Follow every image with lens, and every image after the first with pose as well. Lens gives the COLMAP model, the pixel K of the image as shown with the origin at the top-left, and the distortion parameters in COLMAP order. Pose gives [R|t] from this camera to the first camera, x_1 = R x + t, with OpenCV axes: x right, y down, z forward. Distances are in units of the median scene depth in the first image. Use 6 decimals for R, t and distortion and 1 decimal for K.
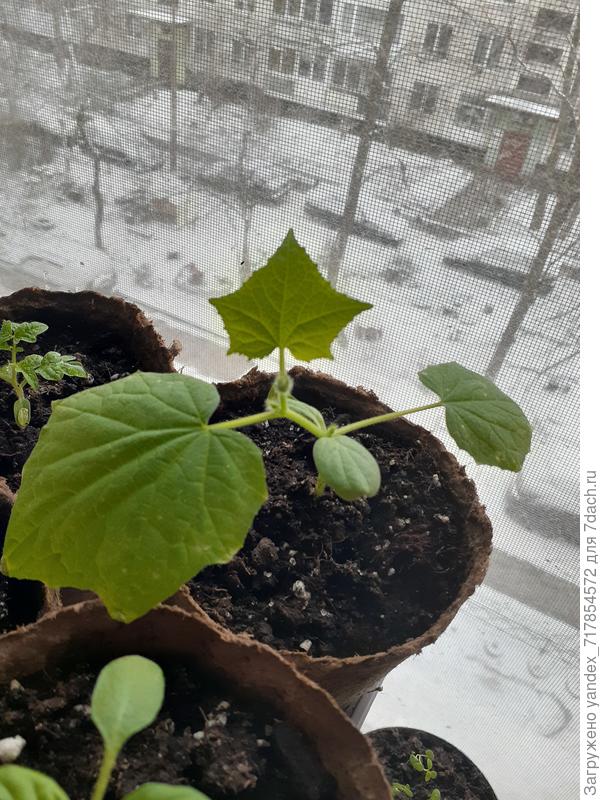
lens RADIAL K [[623.5, 0, 309.0], [0, 623.5, 399.0], [0, 0, 1]] dist [0.093382, -0.198000]
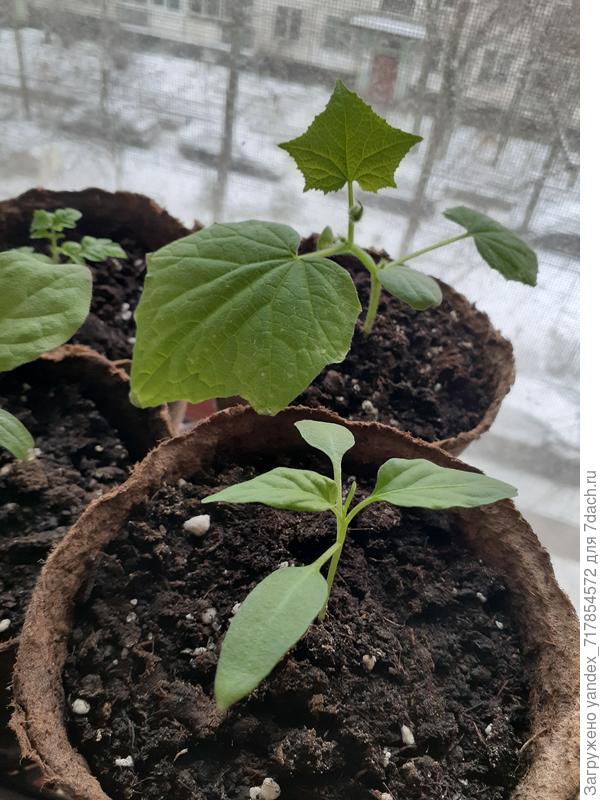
lens RADIAL K [[630.7, 0, 300.0], [0, 630.7, 400.0], [0, 0, 1]] dist [0.044858, -0.085038]
pose [[0.982574, -0.129391, 0.133441, -0.283448], [0.117289, 0.988552, 0.094907, 0.157765], [-0.144193, -0.077602, 0.986502, -0.128097]]
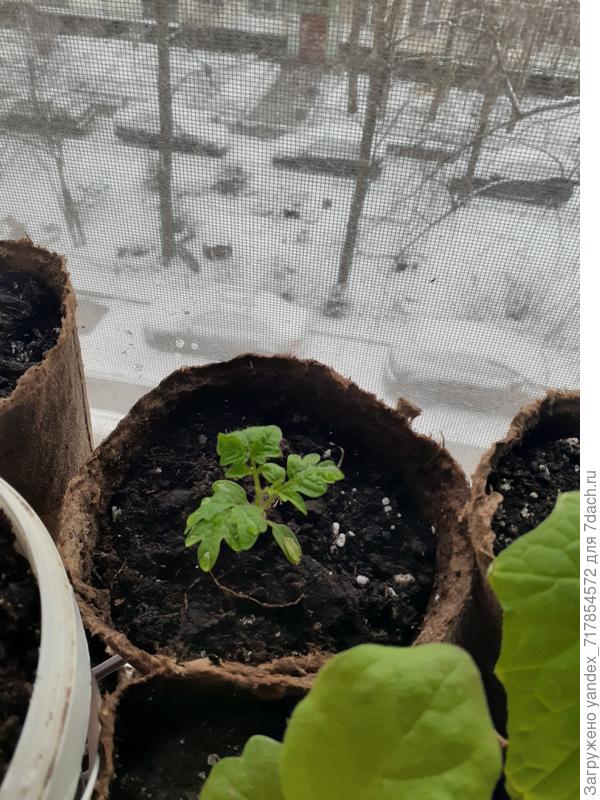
lens RADIAL K [[624.2, 0, 300.0], [0, 624.2, 400.0], [0, 0, 1]] dist [0.001843, -0.002834]
pose [[0.952004, -0.254461, 0.170114, -0.607505], [0.229474, 0.961135, 0.153493, -0.309403], [-0.202560, -0.107089, 0.973397, 0.288507]]
